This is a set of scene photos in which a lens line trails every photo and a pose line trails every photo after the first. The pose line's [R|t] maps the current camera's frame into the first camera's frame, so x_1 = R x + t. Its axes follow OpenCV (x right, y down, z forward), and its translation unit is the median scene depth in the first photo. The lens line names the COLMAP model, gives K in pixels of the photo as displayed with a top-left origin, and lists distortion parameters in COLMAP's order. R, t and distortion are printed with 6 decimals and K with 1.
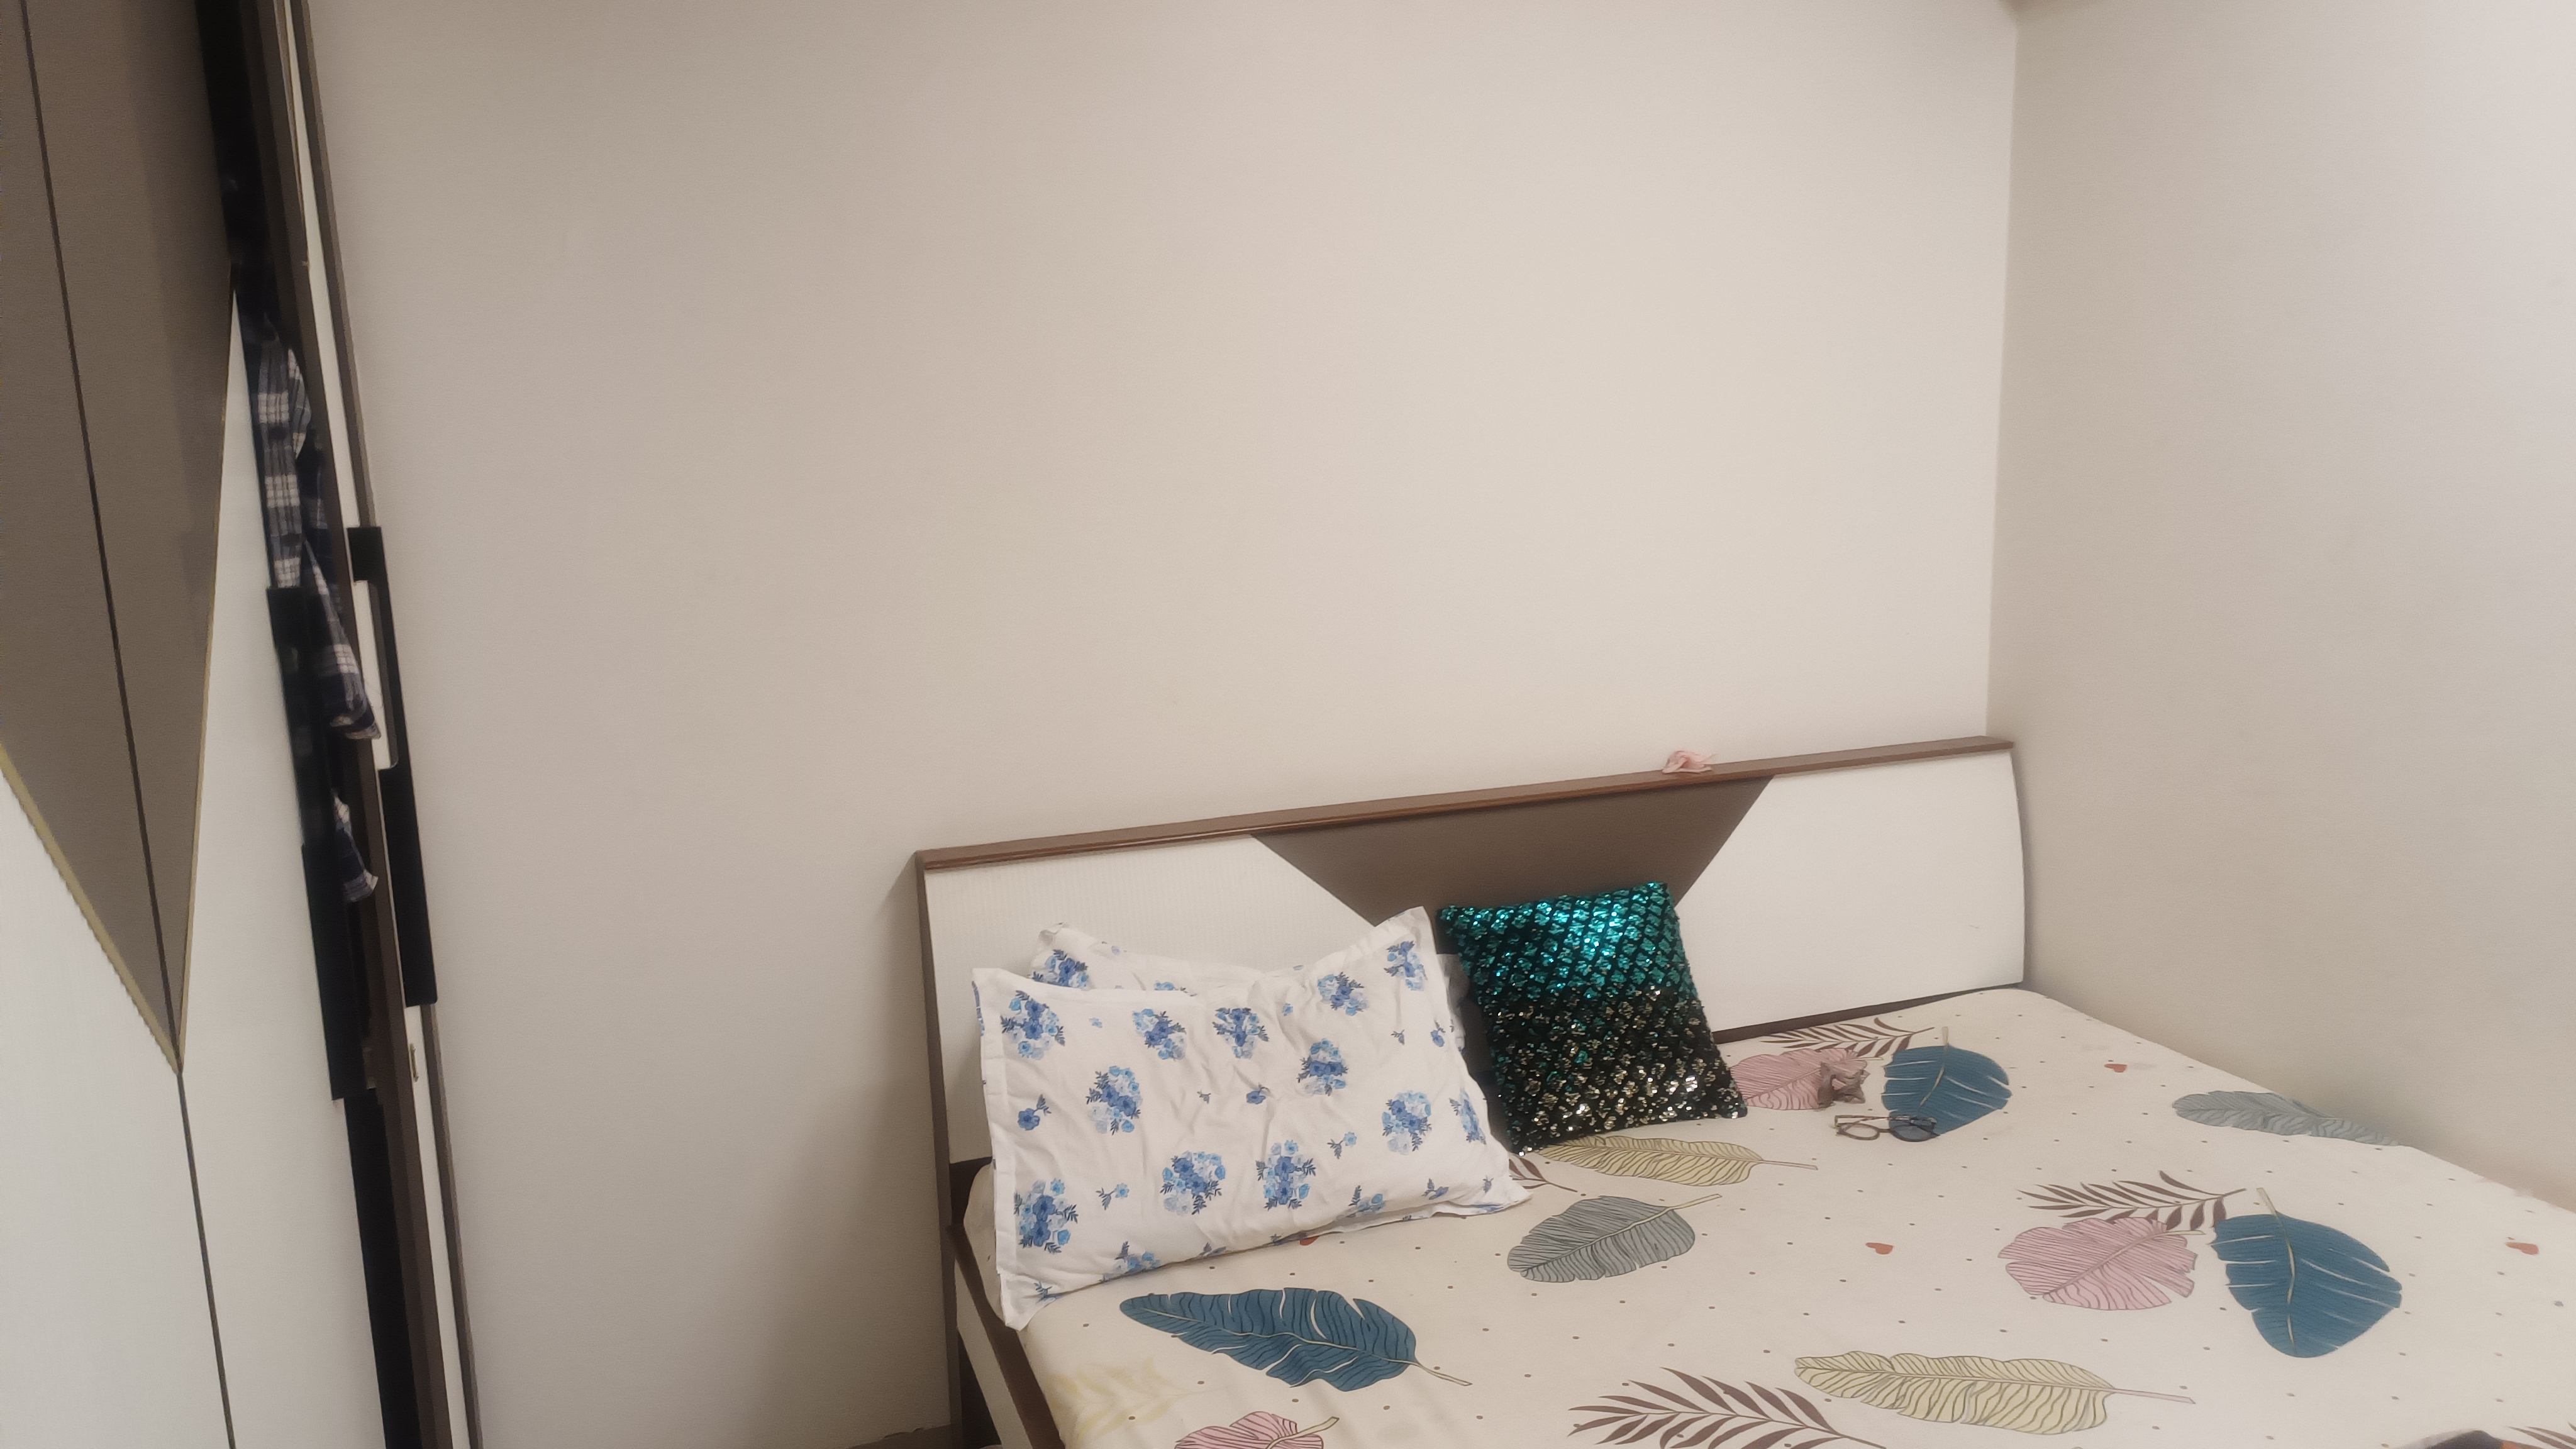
lens RADIAL K [[1690.6, 0, 1288.0], [0, 1690.6, 724.5], [0, 0, 1]] dist [-0.000655, -0.003803]
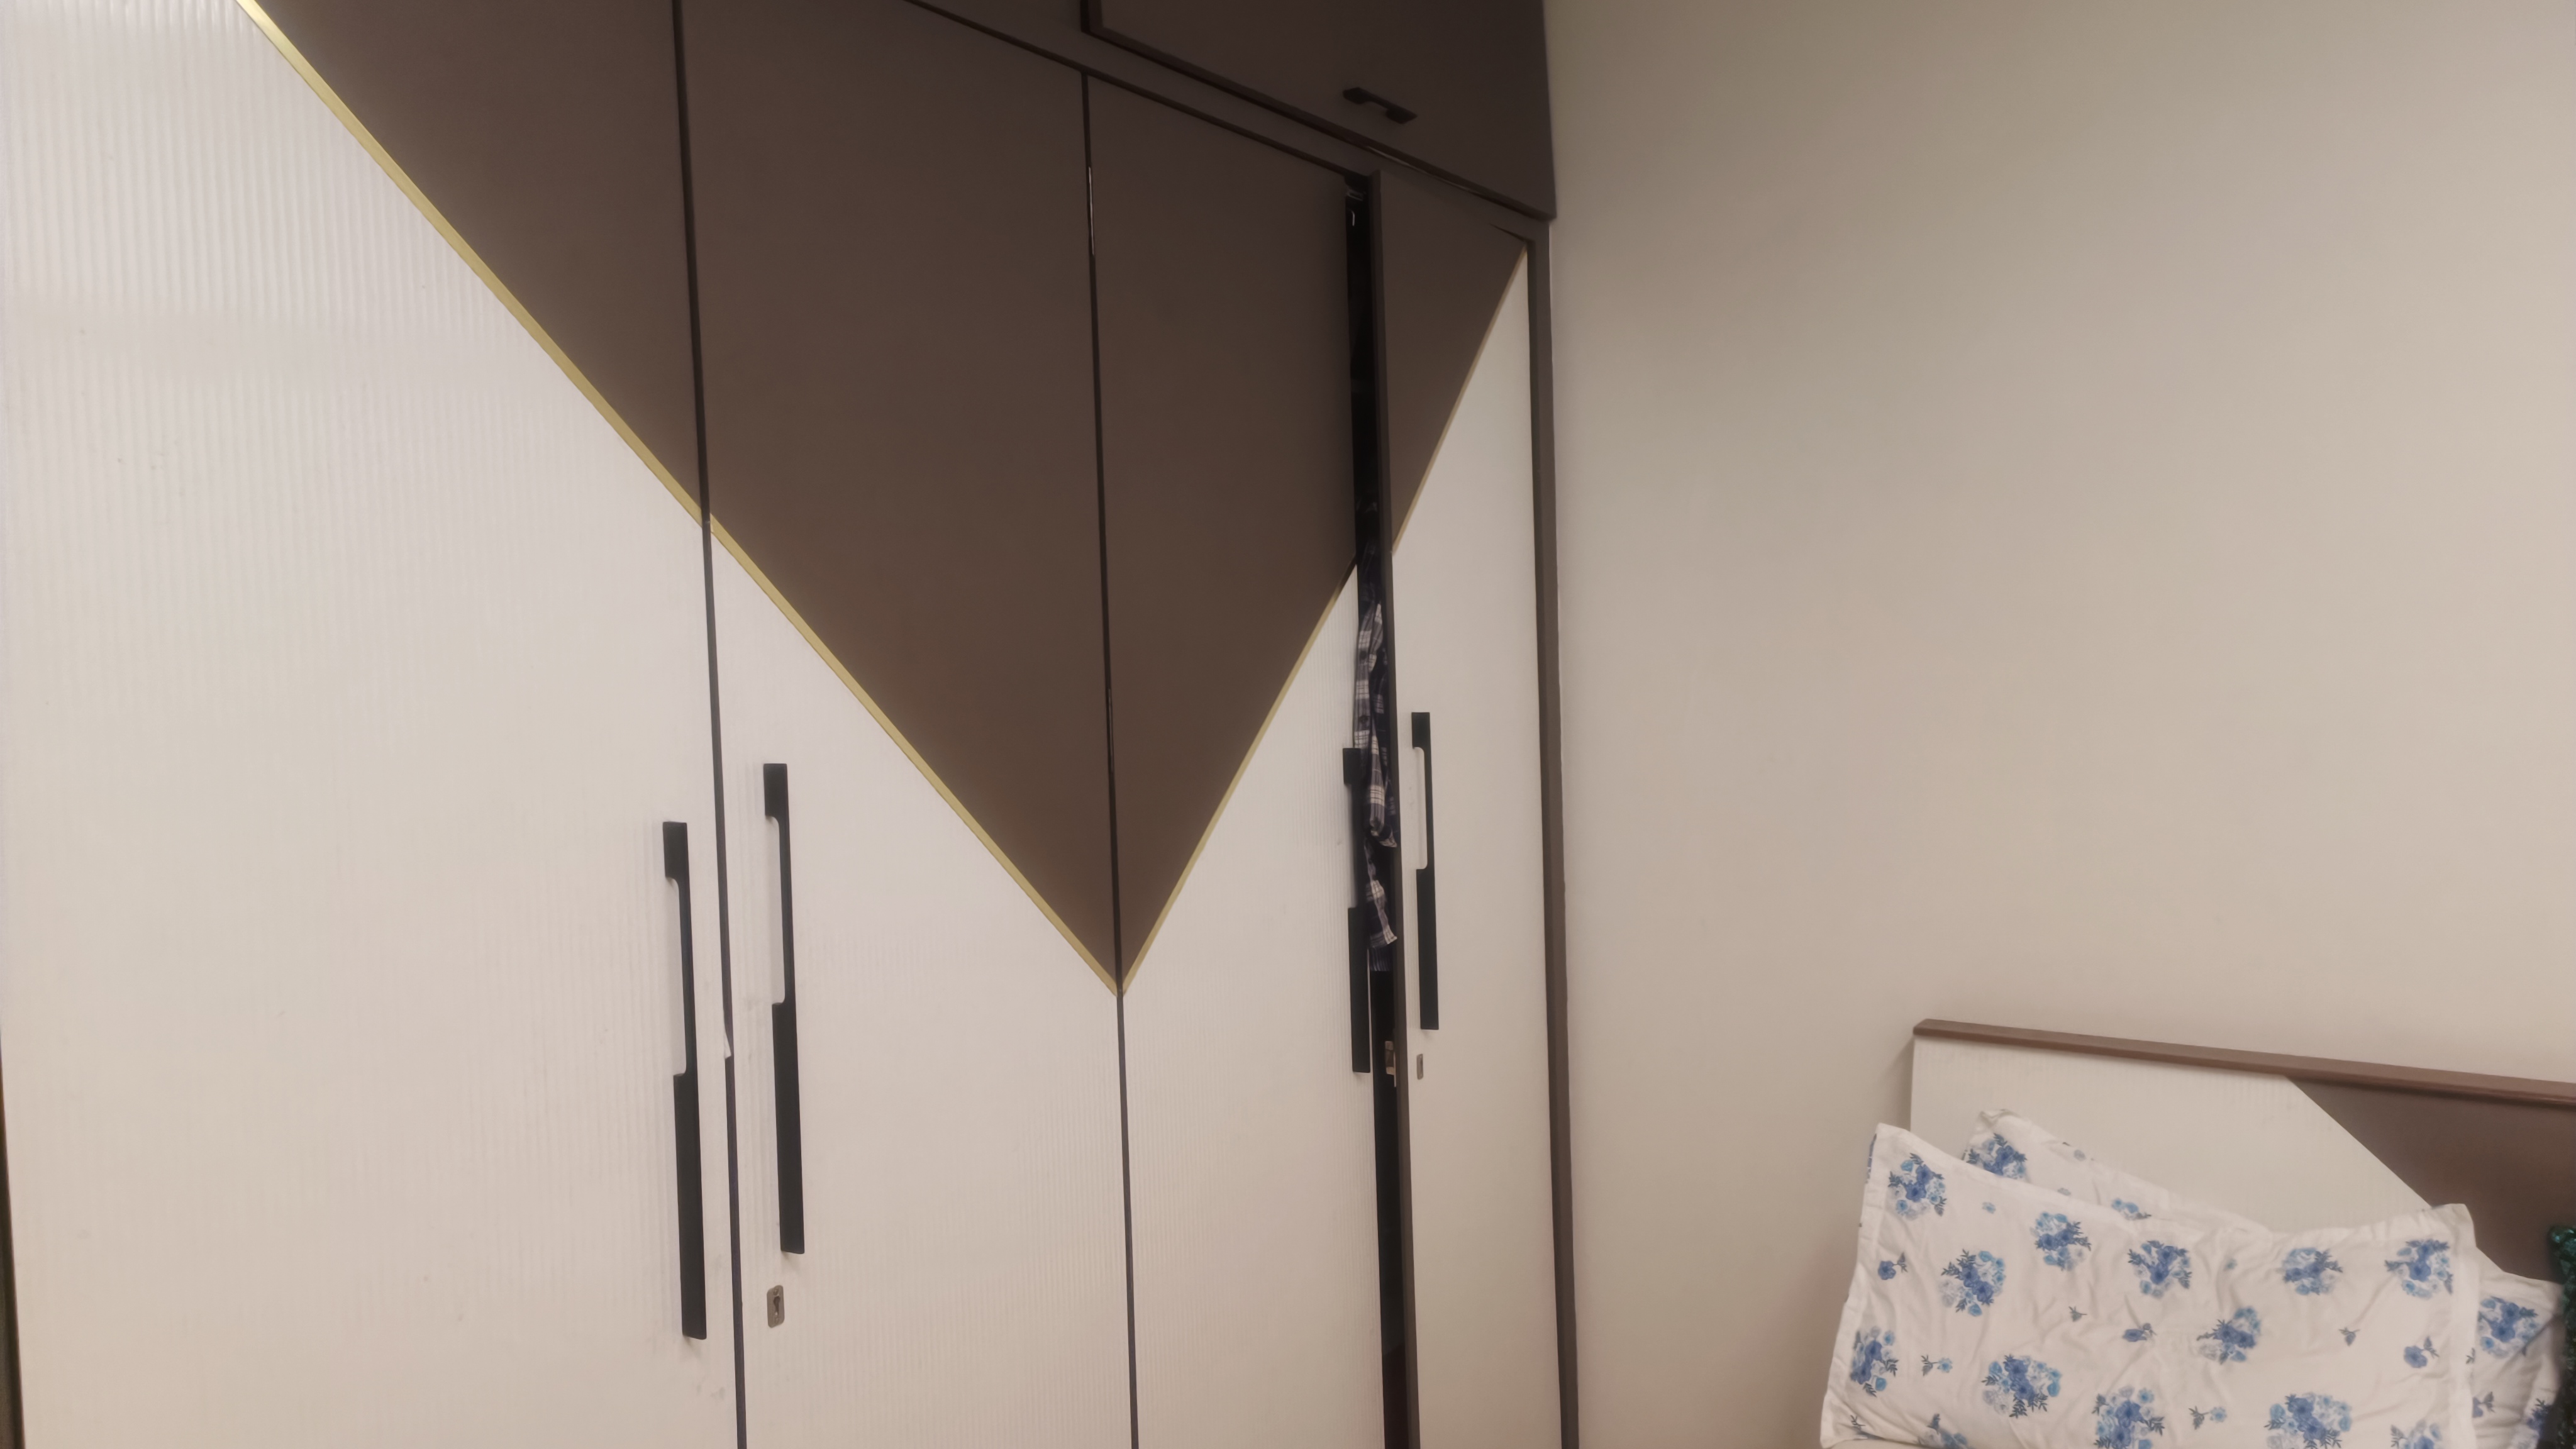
lens RADIAL K [[1690.6, 0, 1288.0], [0, 1690.6, 724.5], [0, 0, 1]] dist [-0.000655, -0.003803]
pose [[0.518801, 0.039065, -0.854002, 0.549208], [-0.123970, 0.991834, -0.029941, -0.033574], [0.845859, 0.121404, 0.519407, 0.065591]]
